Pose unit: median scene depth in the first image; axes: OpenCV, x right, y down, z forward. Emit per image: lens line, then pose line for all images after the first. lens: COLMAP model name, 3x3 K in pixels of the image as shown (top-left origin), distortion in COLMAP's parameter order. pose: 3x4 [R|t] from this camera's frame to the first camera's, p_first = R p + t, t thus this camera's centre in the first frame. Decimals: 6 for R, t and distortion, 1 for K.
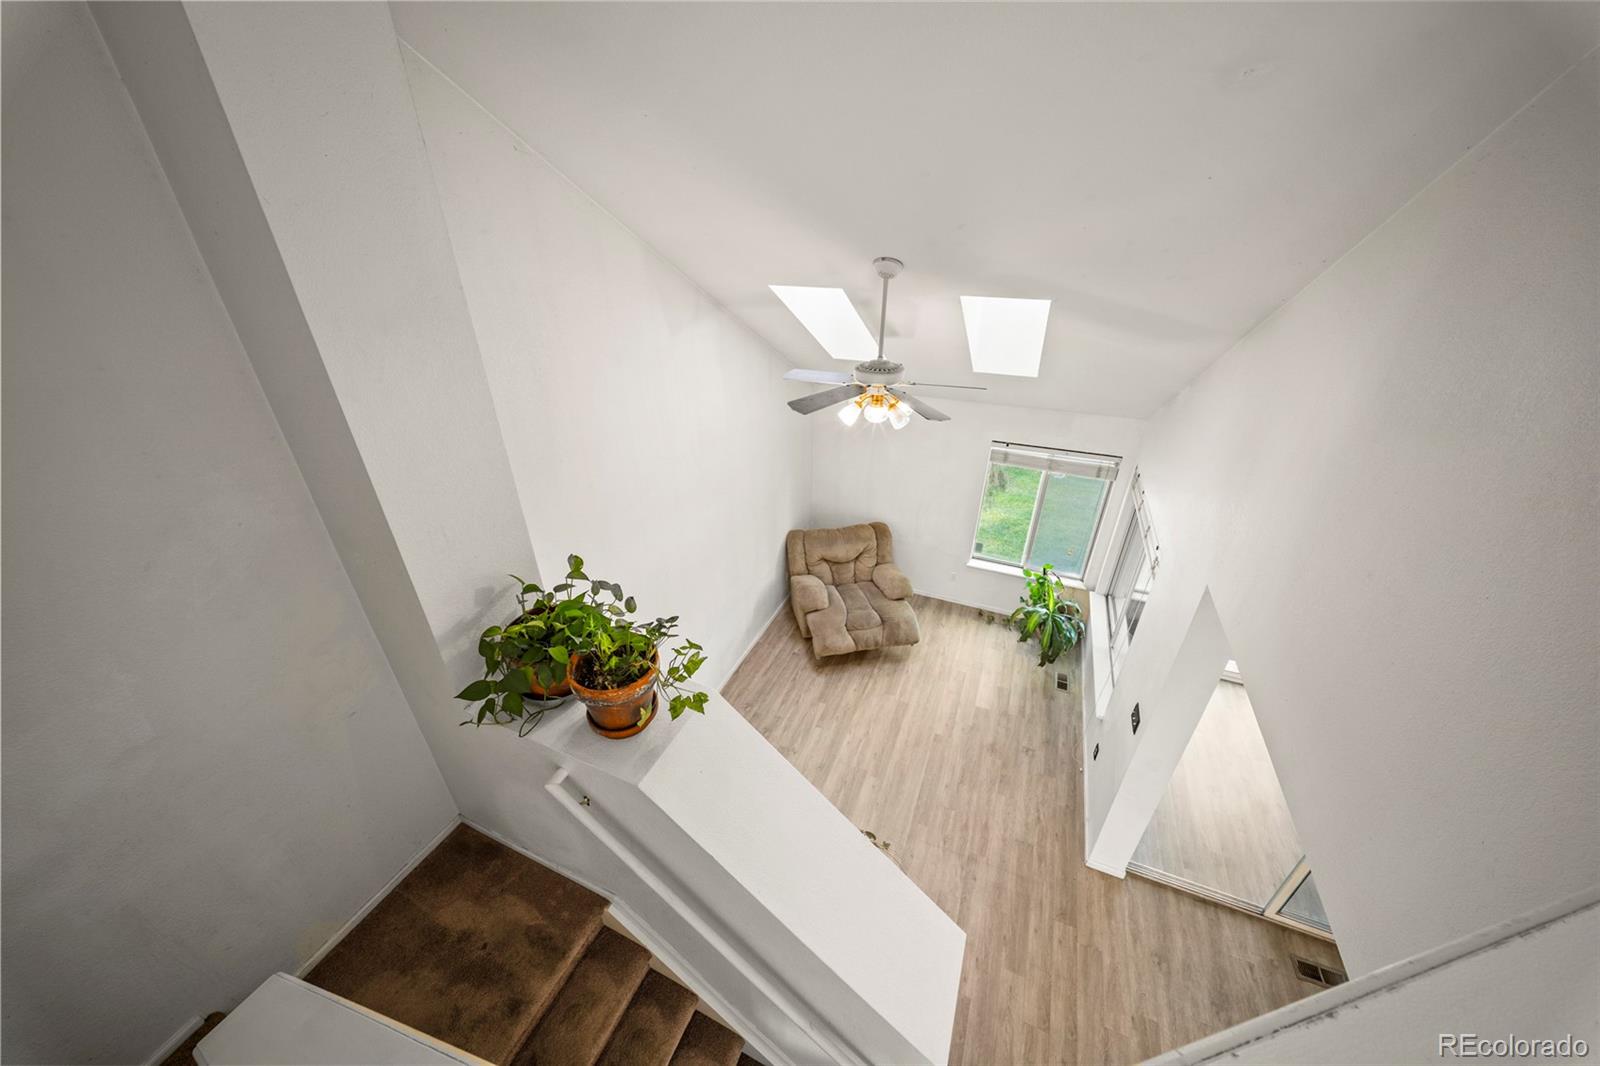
lens RADIAL K [[562.4, 0, 784.7], [0, 562.4, 521.4], [0, 0, 1]] dist [-0.002953, -0.001869]
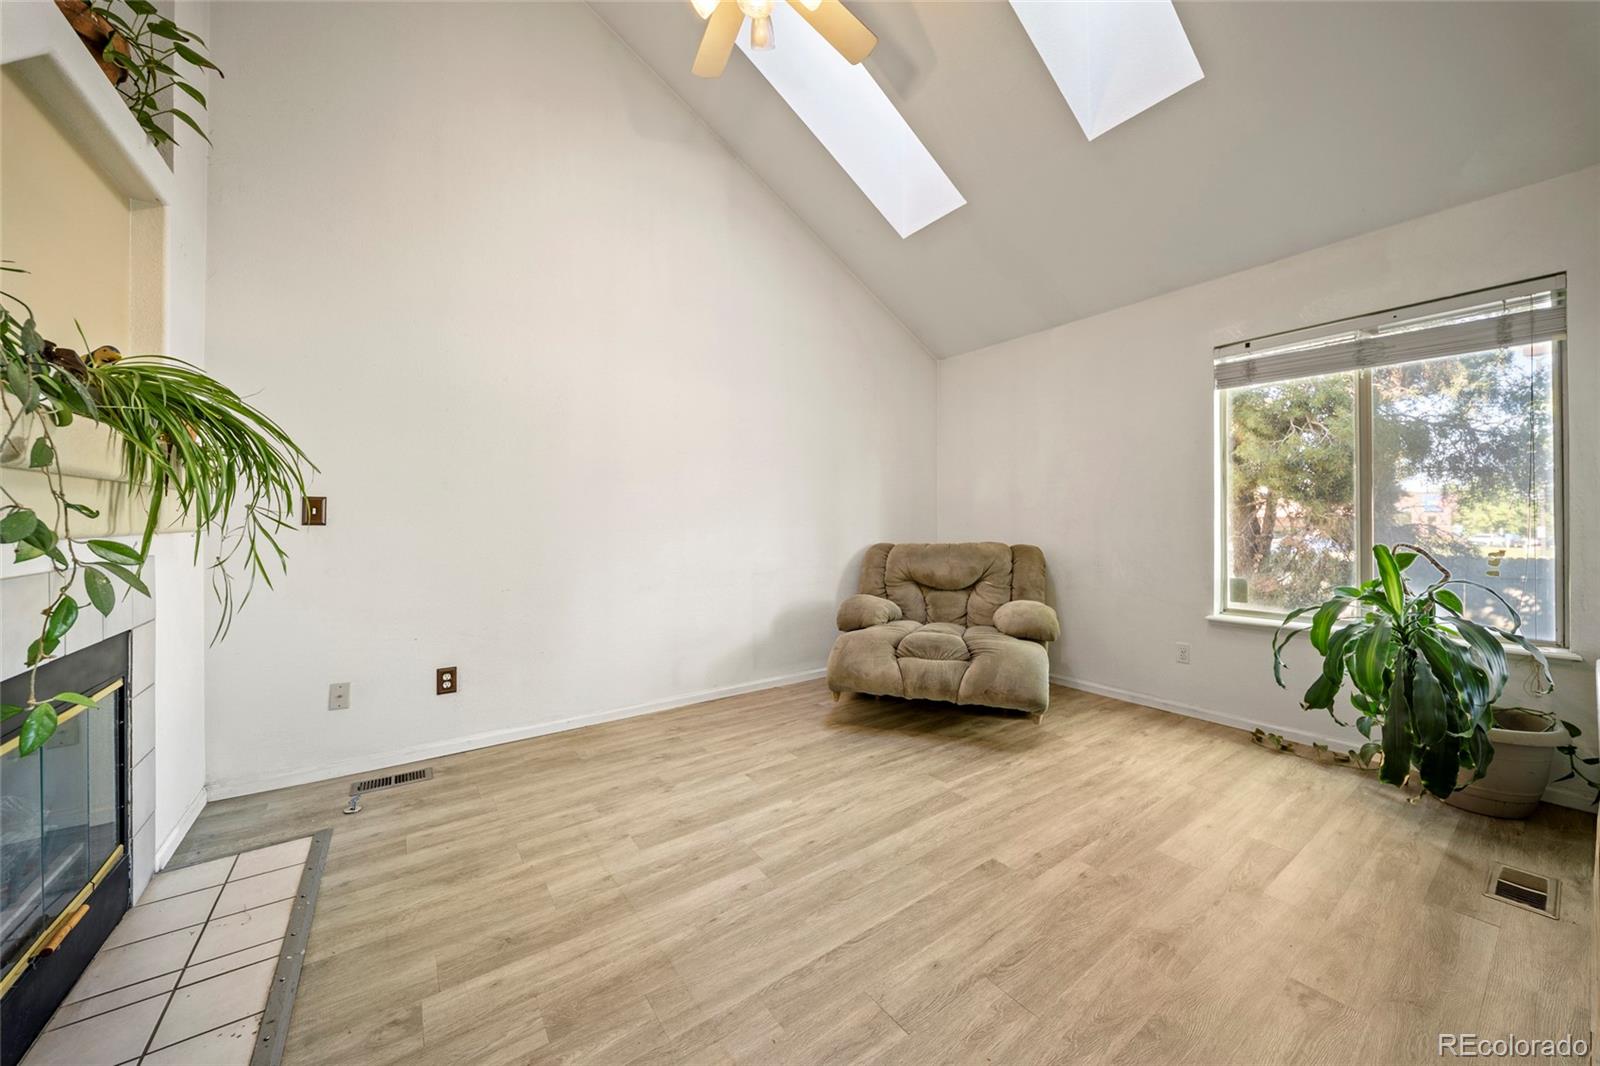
lens RADIAL K [[562.4, 0, 799.4], [0, 562.4, 522.4], [0, 0, 1]] dist [-0.002953, -0.001869]
pose [[0.859296, 0.003288, -0.511468, 0.343689], [-0.243787, 0.881717, -0.403908, 0.360424], [0.449642, 0.471766, 0.758458, 0.558123]]
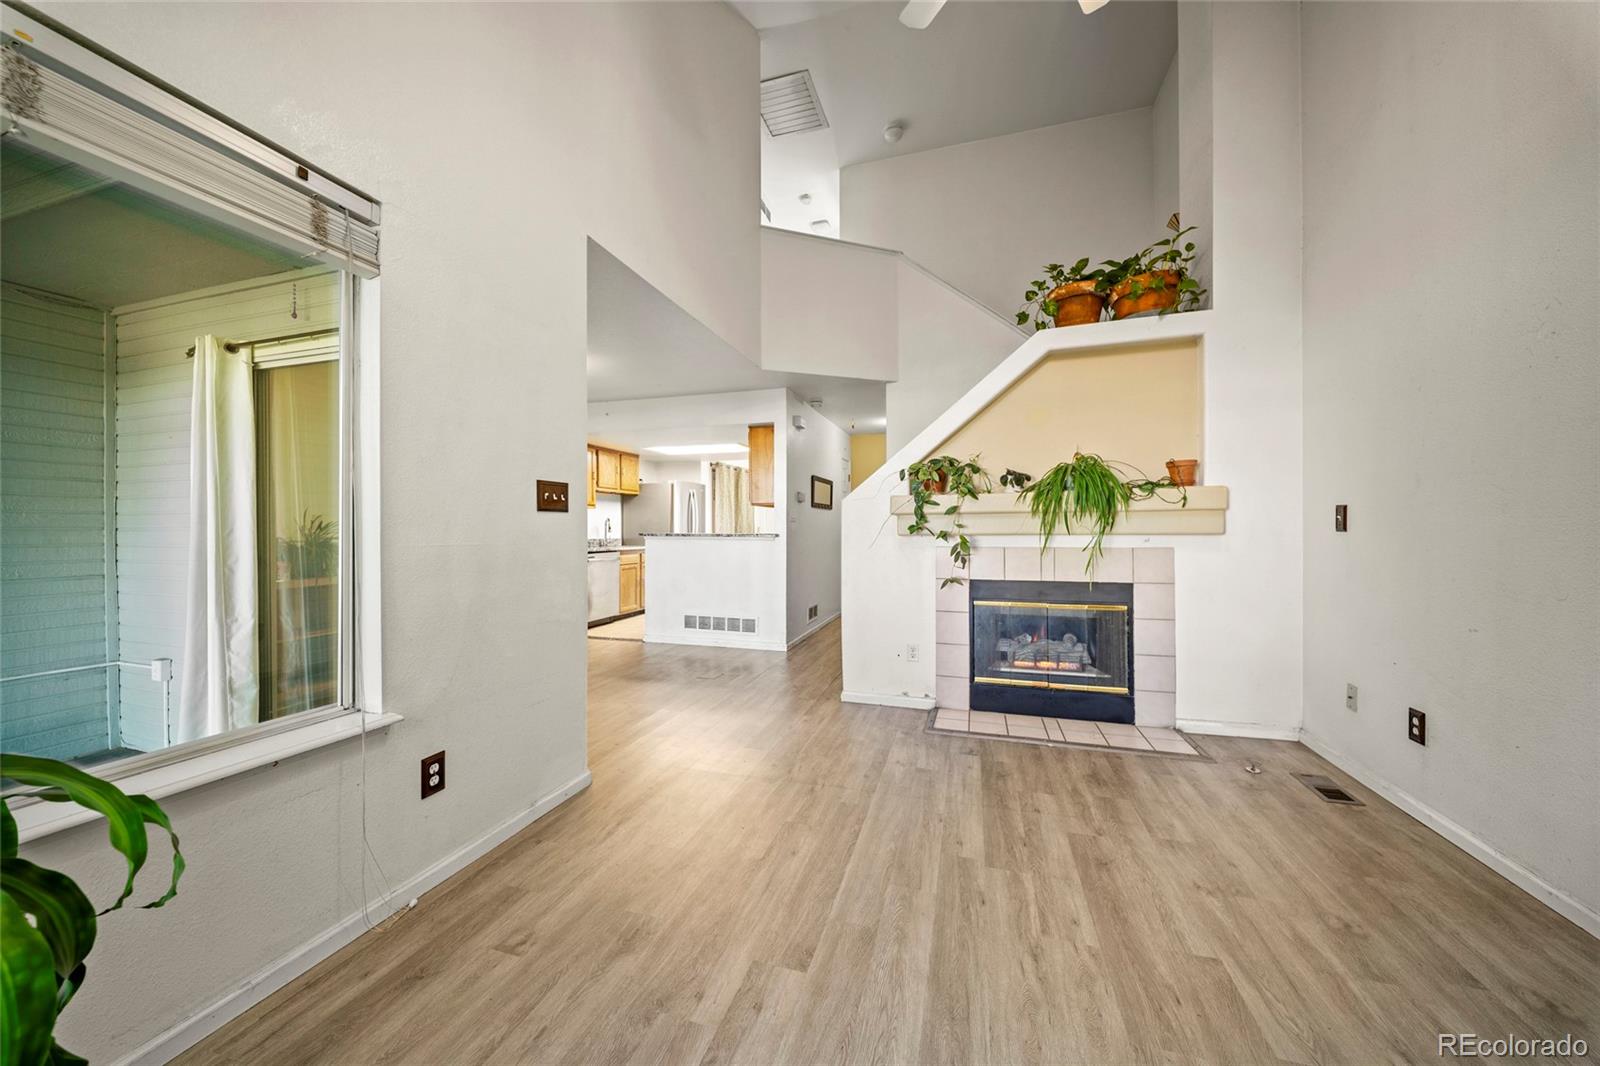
lens RADIAL K [[562.4, 0, 796.2], [0, 562.4, 525.6], [0, 0, 1]] dist [-0.002953, -0.001869]
pose [[-0.993421, 0.007421, -0.114275, 0.300972], [-0.047306, 0.882178, 0.468535, 0.048622], [0.104288, 0.470858, -0.876023, 1.132280]]
